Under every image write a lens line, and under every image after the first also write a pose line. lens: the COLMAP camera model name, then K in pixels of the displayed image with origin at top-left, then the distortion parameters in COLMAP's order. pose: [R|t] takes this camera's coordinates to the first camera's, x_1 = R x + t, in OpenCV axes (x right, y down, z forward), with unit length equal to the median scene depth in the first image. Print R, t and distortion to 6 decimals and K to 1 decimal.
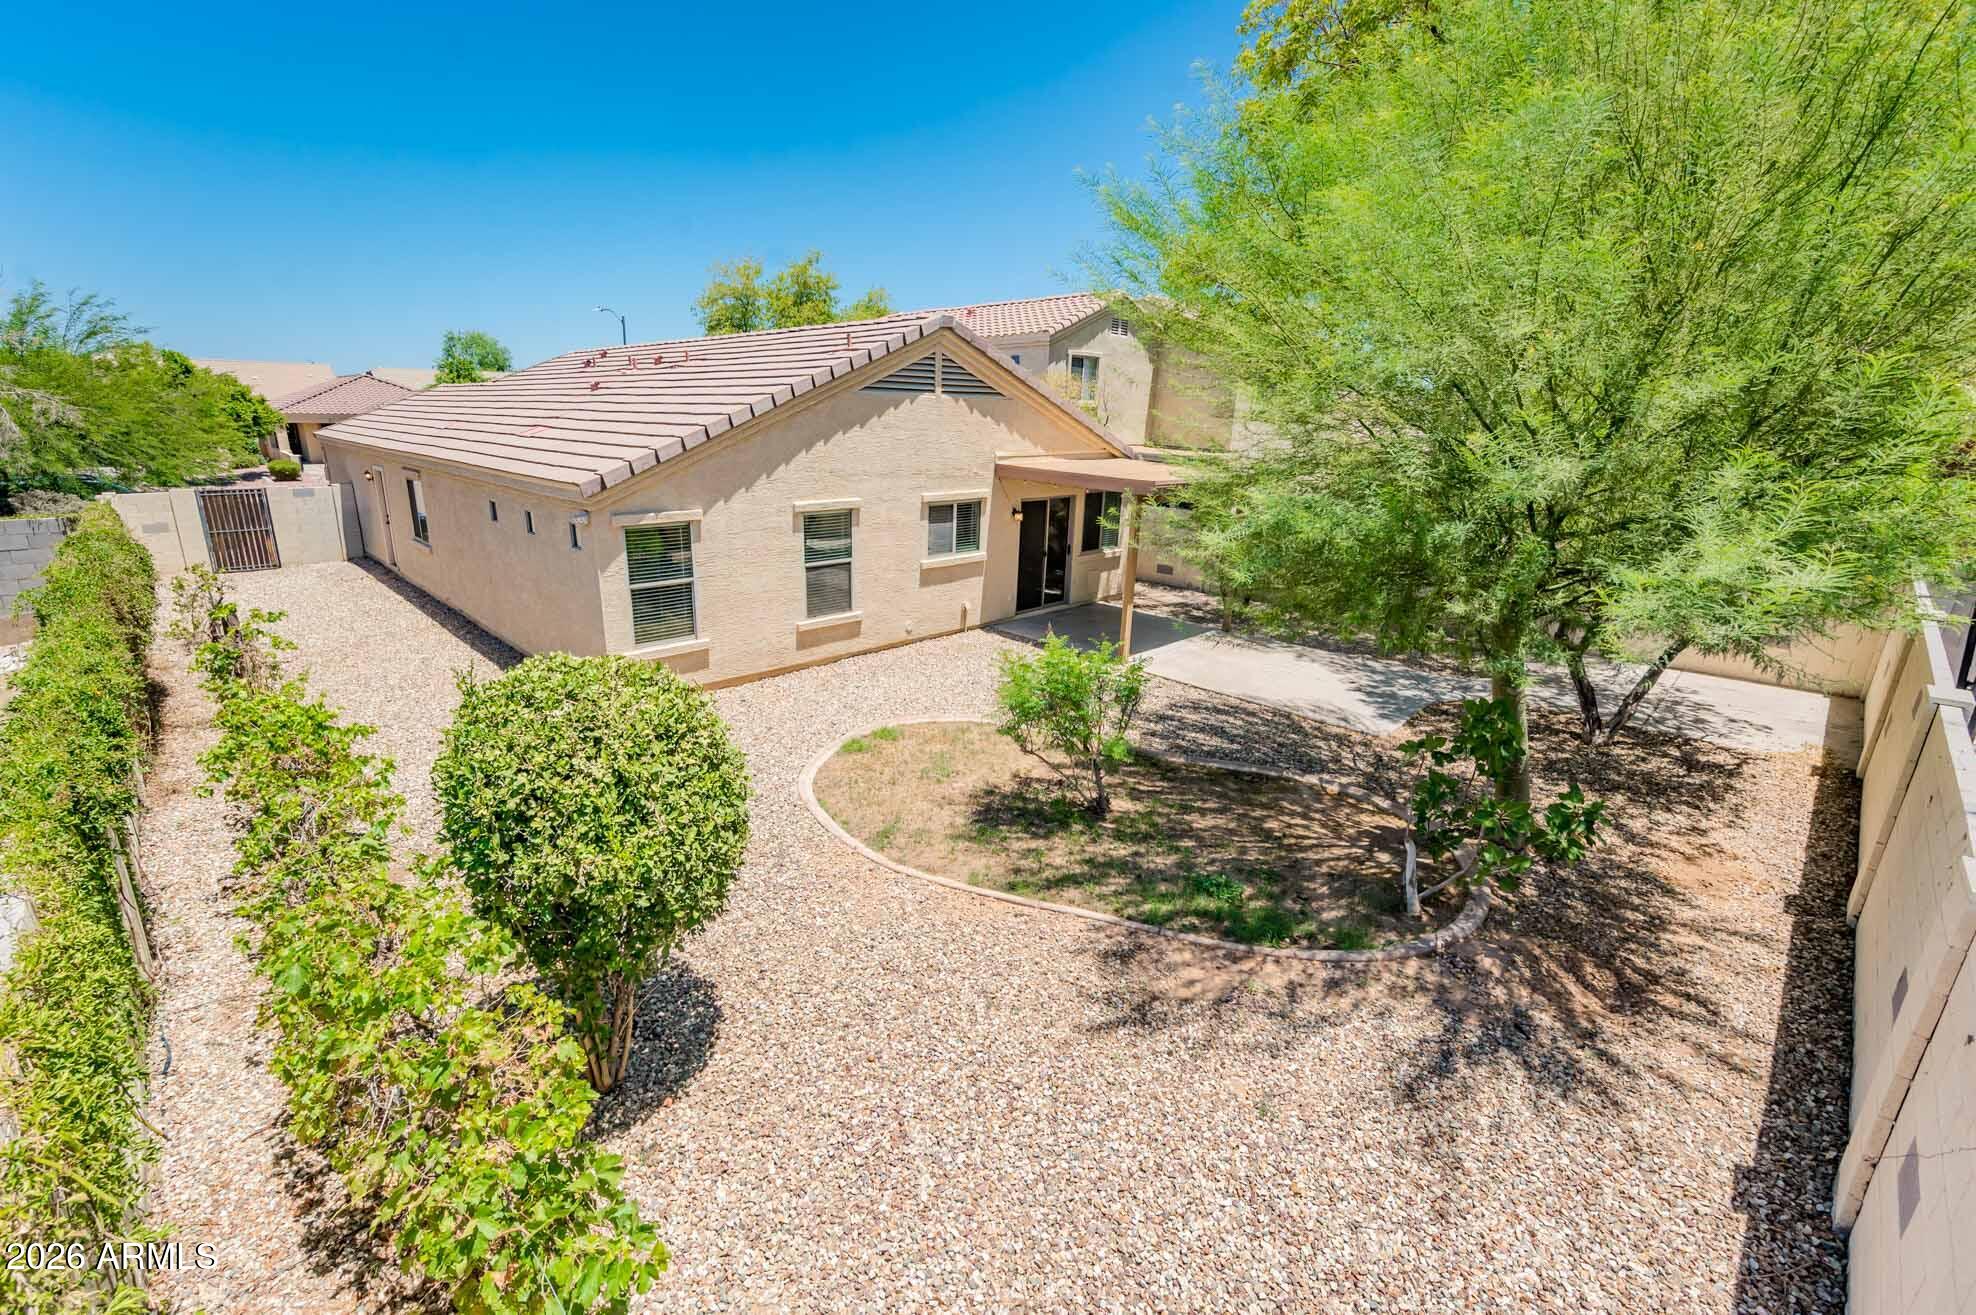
lens RADIAL K [[833.8, 0, 933.9], [0, 833.8, 657.5], [0, 0, 1]] dist [0.007697, 0.000849]
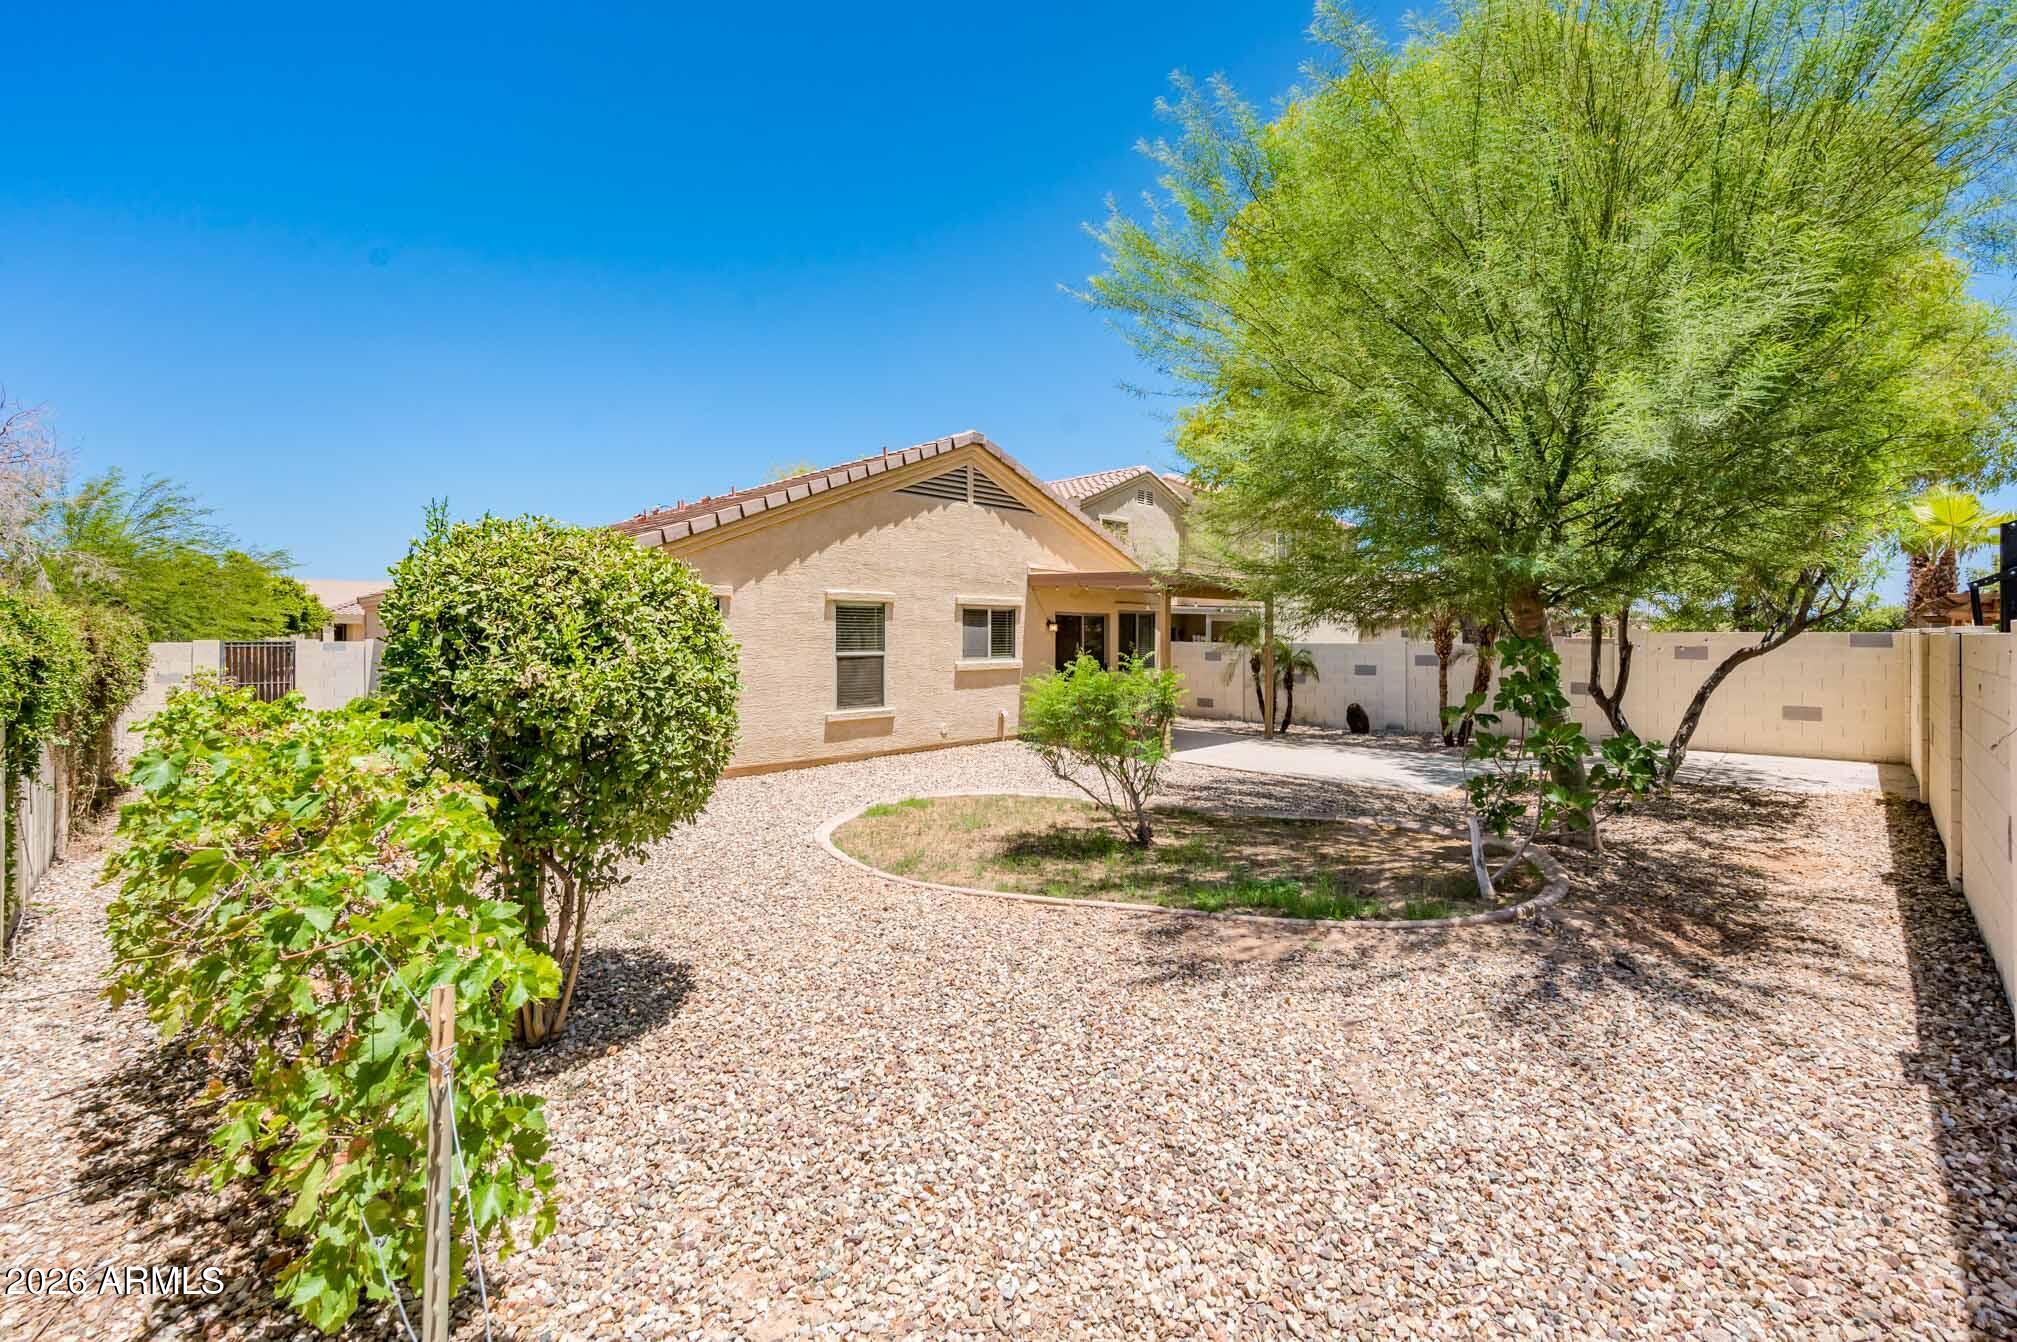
lens RADIAL K [[835.2, 0, 1012.1], [0, 835.2, 636.7], [0, 0, 1]] dist [0.009807, -0.000503]
pose [[0.999220, -0.016016, 0.036091, 0.026750], [0.025498, 0.959629, -0.280109, 0.224730], [-0.030148, 0.280811, 0.959290, 0.057884]]
